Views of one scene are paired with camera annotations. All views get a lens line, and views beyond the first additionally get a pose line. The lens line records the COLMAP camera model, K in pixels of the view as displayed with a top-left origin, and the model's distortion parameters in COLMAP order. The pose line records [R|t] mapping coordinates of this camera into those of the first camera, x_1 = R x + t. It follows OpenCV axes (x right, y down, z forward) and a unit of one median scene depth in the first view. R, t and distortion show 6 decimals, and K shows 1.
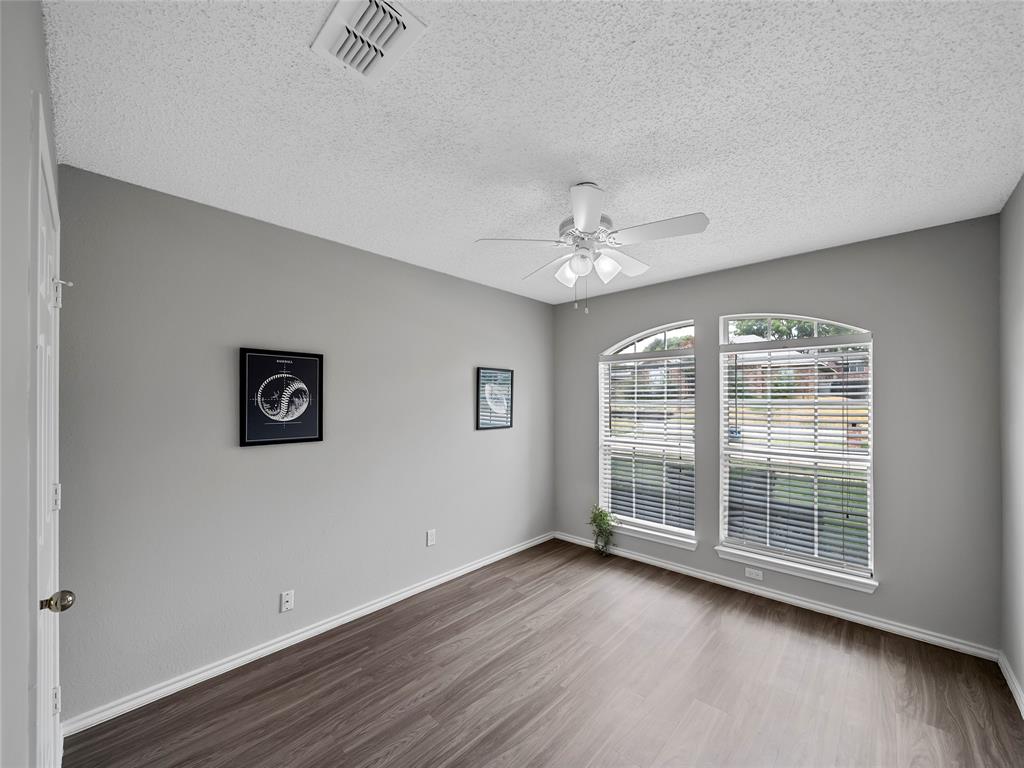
lens RADIAL K [[399.1, 0, 511.2], [0, 399.1, 399.6], [0, 0, 1]] dist [-0.009276, -0.000318]
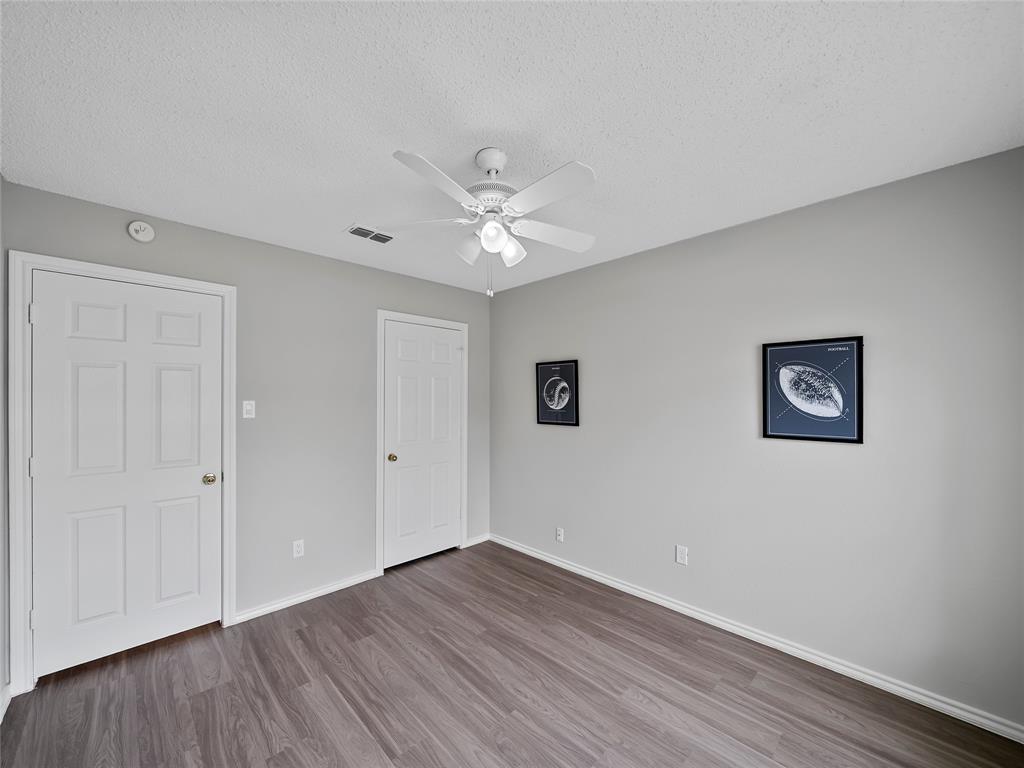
lens RADIAL K [[399.1, 0, 511.9], [0, 399.1, 393.1], [0, 0, 1]] dist [-0.009276, -0.000318]
pose [[-0.043654, -0.006090, -0.999028, 0.881817], [0.008938, 0.999939, -0.006486, 0.002601], [0.999007, -0.009212, -0.043597, 0.888989]]
